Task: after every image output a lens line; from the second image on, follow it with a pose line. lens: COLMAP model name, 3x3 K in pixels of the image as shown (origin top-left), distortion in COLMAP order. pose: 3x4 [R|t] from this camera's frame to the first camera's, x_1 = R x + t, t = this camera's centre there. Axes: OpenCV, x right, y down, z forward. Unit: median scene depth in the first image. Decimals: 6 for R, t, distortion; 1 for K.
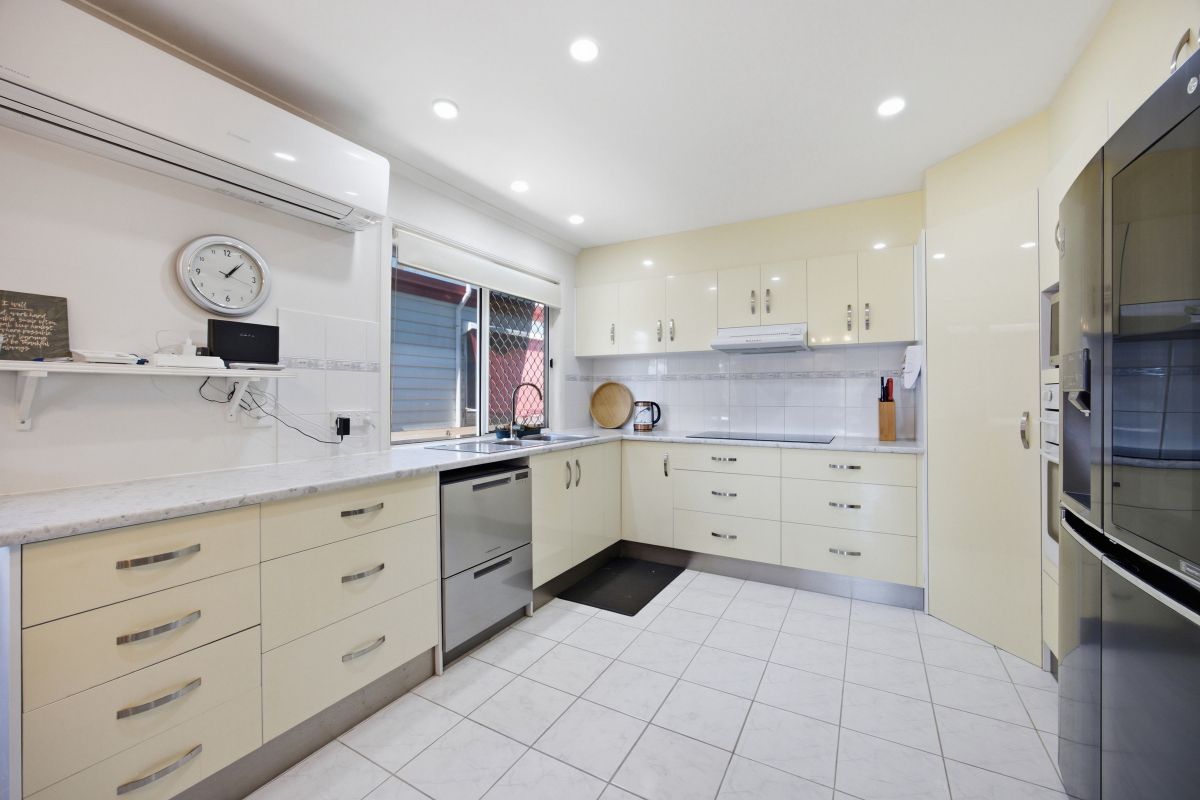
lens RADIAL K [[468.4, 0, 600.8], [0, 468.4, 396.9], [0, 0, 1]] dist [-0.008304, 0.000387]
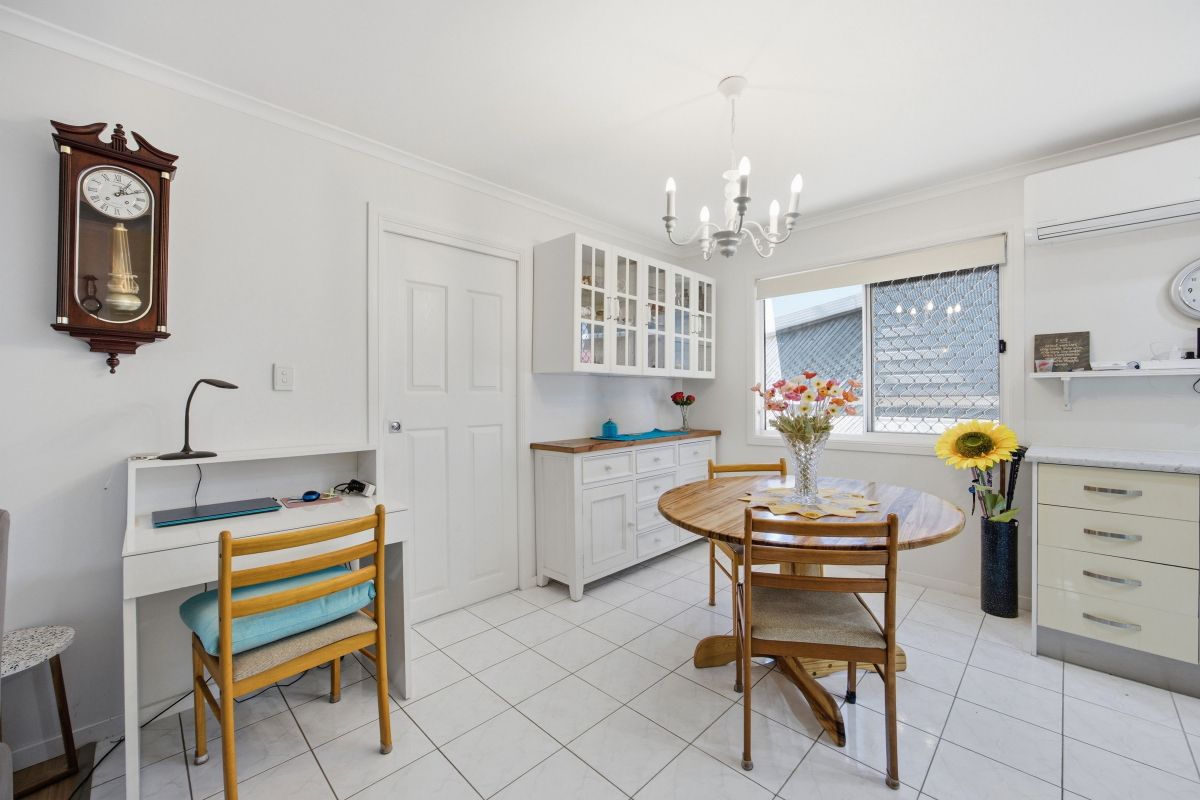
lens RADIAL K [[468.4, 0, 602.4], [0, 468.4, 393.6], [0, 0, 1]] dist [-0.008304, 0.000387]
pose [[-0.250657, -0.000888, -0.968075, 0.866205], [0.003859, 0.999991, -0.001916, 0.002688], [0.968068, -0.004216, -0.250652, -0.252390]]
